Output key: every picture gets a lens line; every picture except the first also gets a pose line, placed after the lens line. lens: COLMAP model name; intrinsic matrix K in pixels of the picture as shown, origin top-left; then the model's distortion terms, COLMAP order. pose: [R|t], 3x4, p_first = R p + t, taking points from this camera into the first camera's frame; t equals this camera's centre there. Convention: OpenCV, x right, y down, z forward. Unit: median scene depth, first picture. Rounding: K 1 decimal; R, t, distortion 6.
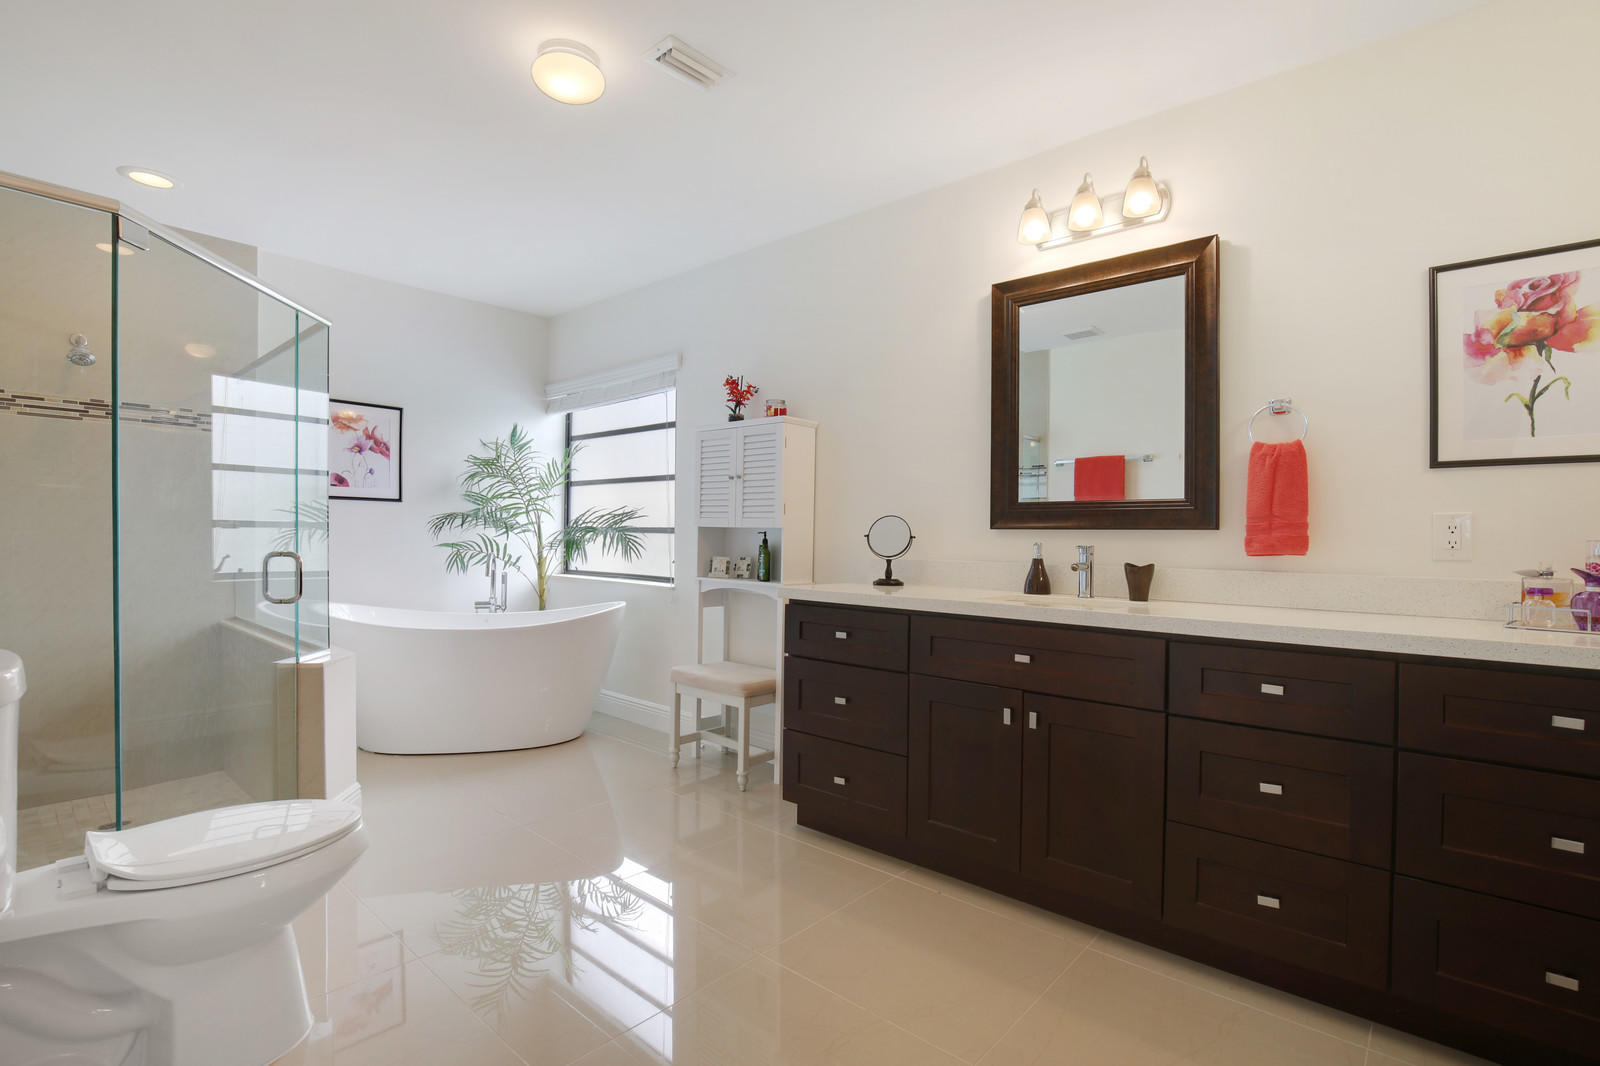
lens RADIAL K [[744.8, 0, 805.5], [0, 744.8, 536.0], [0, 0, 1]] dist [0.000501, 0.000516]
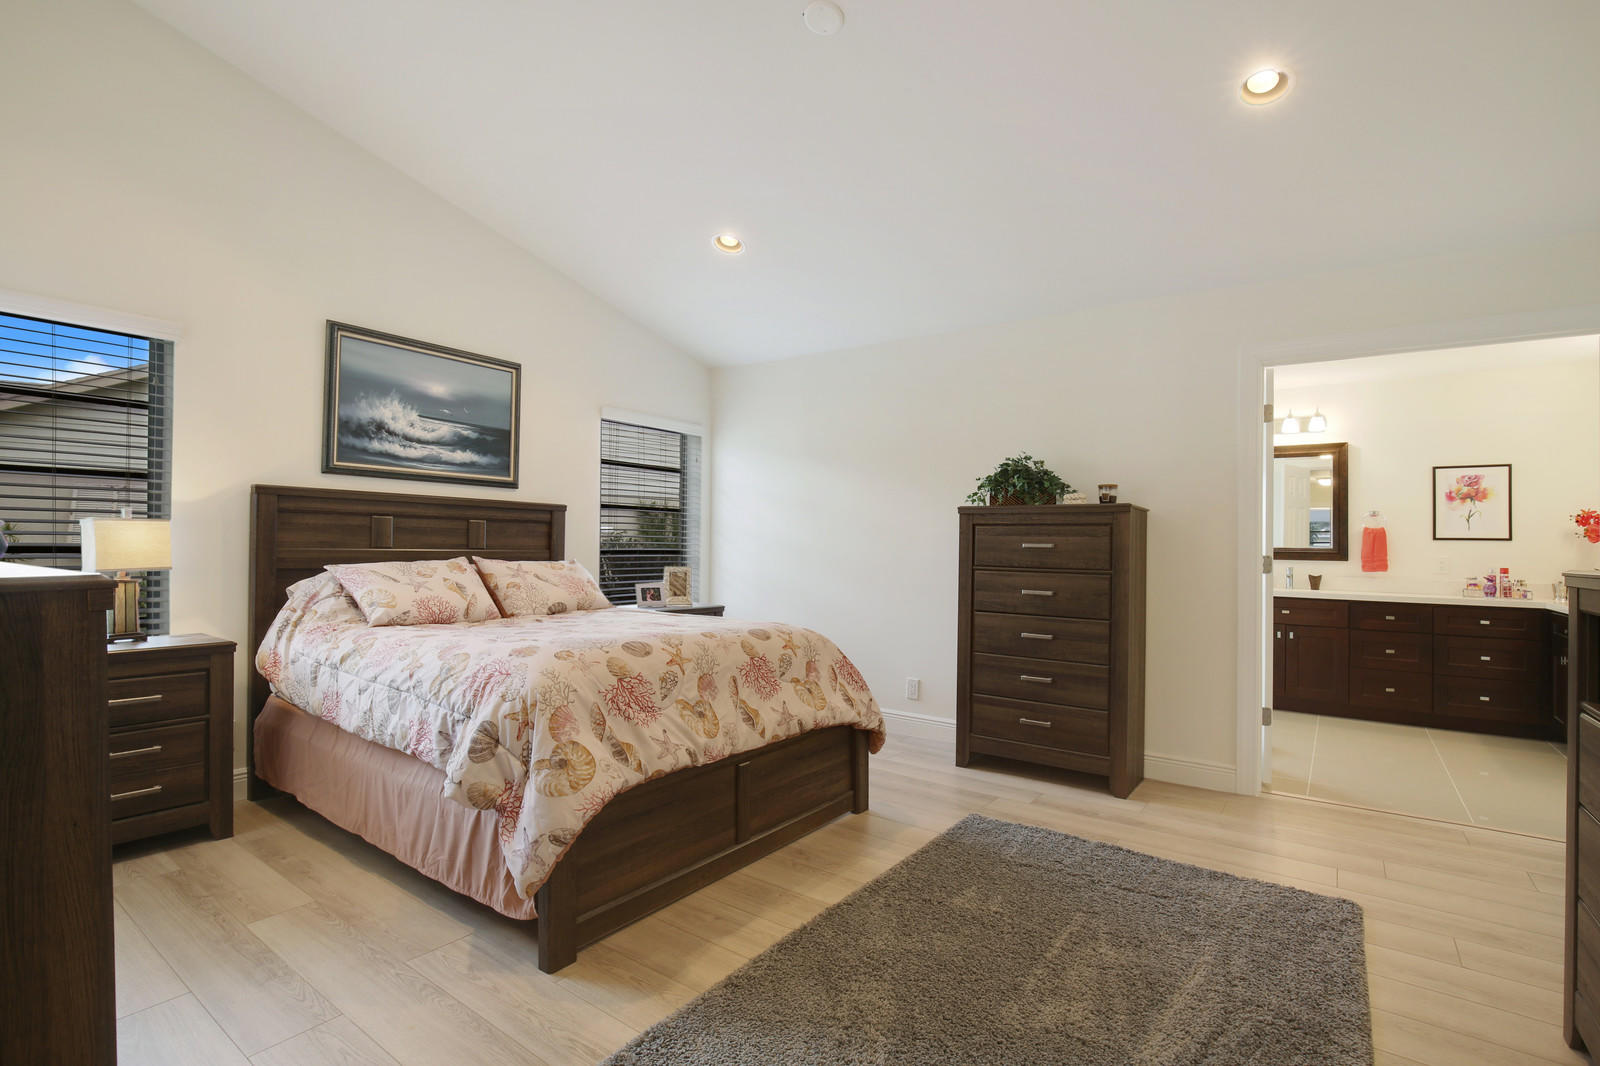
lens RADIAL K [[744.8, 0, 794.6], [0, 744.8, 537.6], [0, 0, 1]] dist [0.000501, 0.000516]
pose [[0.996816, -0.002161, 0.079704, -1.721364], [0.002274, 0.999997, -0.001322, -0.102007], [-0.079701, 0.001499, 0.996818, -1.544750]]
